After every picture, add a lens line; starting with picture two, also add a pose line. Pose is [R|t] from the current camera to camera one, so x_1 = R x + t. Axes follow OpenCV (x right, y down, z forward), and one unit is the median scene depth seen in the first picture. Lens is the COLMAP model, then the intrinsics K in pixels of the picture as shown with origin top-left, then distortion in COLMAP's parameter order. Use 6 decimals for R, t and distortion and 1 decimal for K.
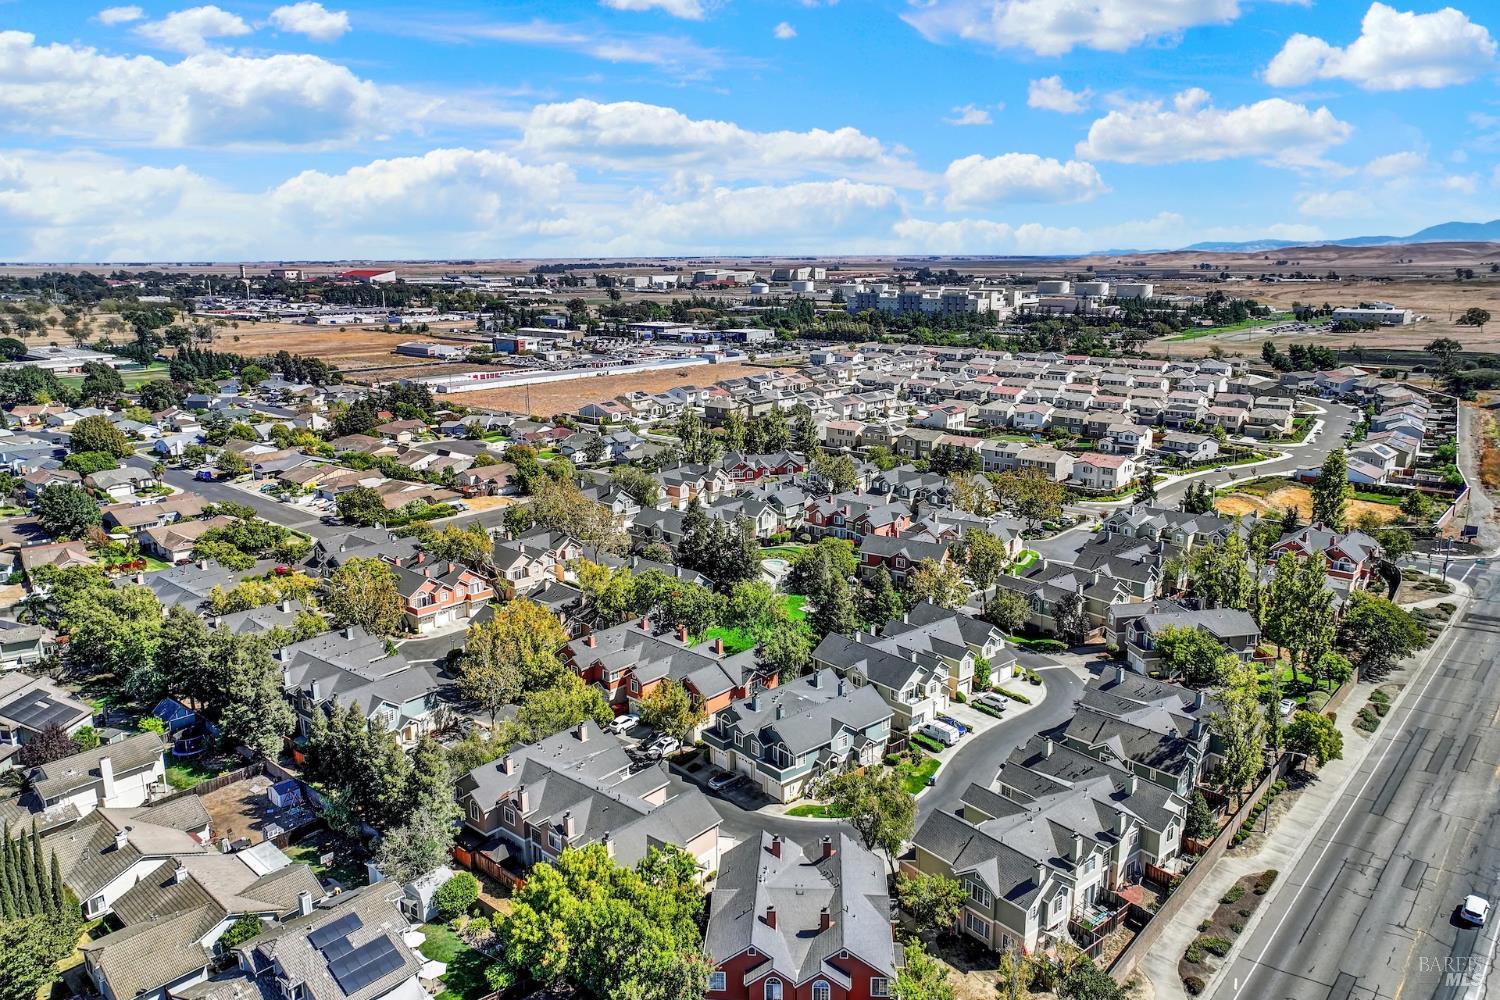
lens RADIAL K [[1031.5, 0, 750.0], [0, 1031.5, 500.0], [0, 0, 1]] dist [-0.000918, -0.000956]
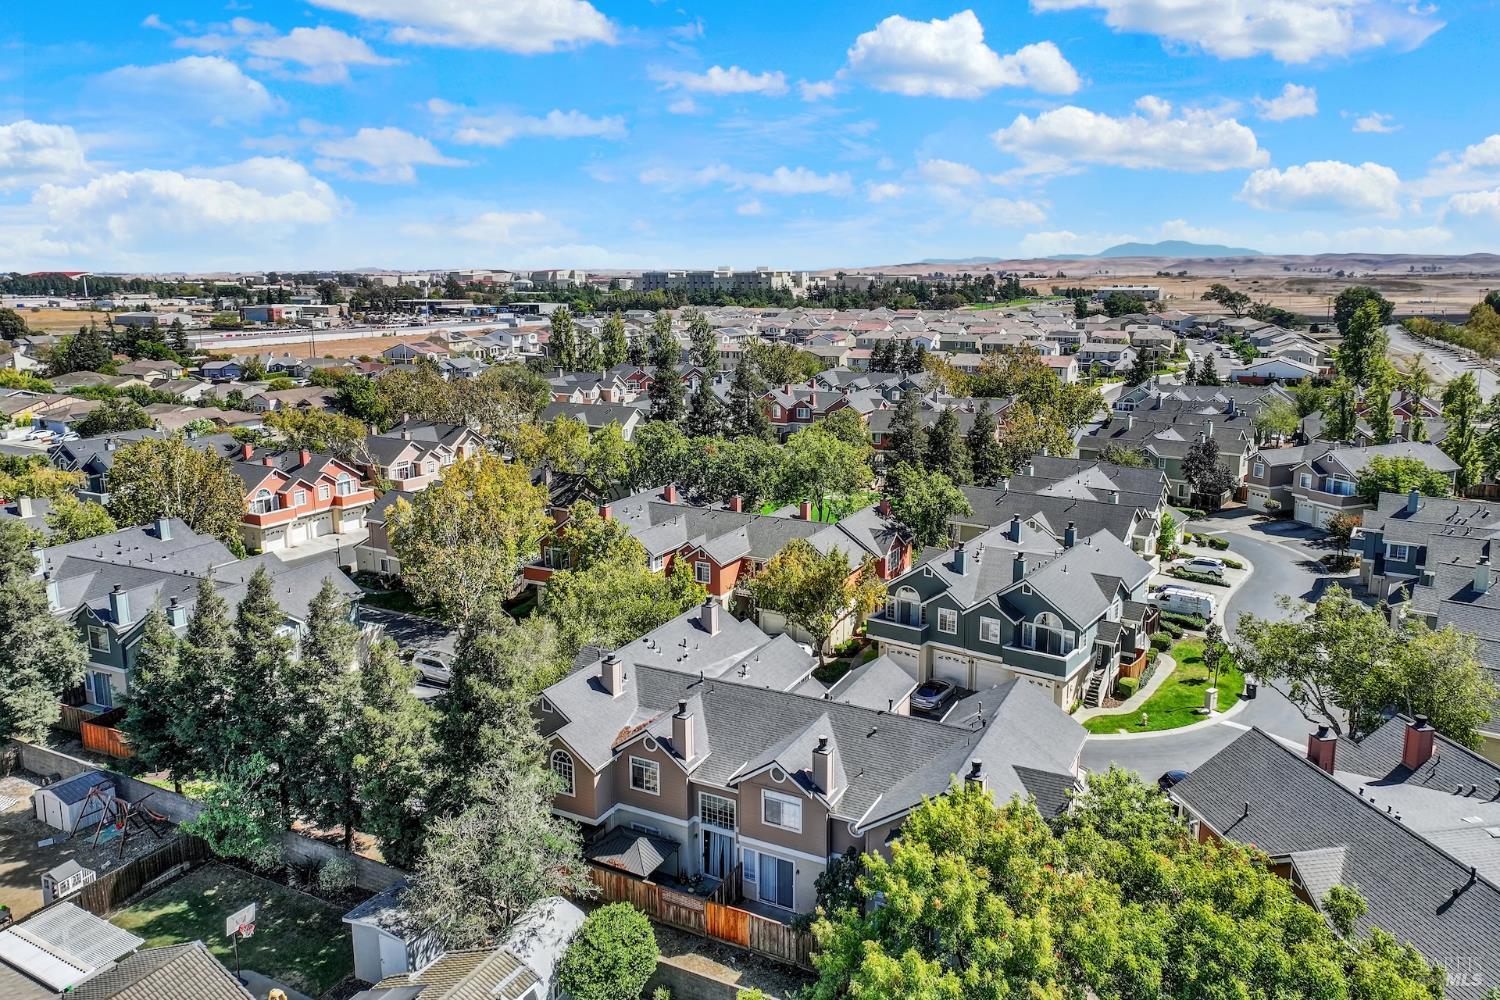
lens RADIAL K [[1032.3, 0, 750.1], [0, 1032.3, 456.2], [0, 0, 1]] dist [-0.001186, 0.006006]
pose [[0.971342, -0.035731, 0.234985, -0.177326], [0.048635, 0.997597, -0.049346, 0.113751], [-0.232657, 0.059361, 0.970746, 0.319102]]
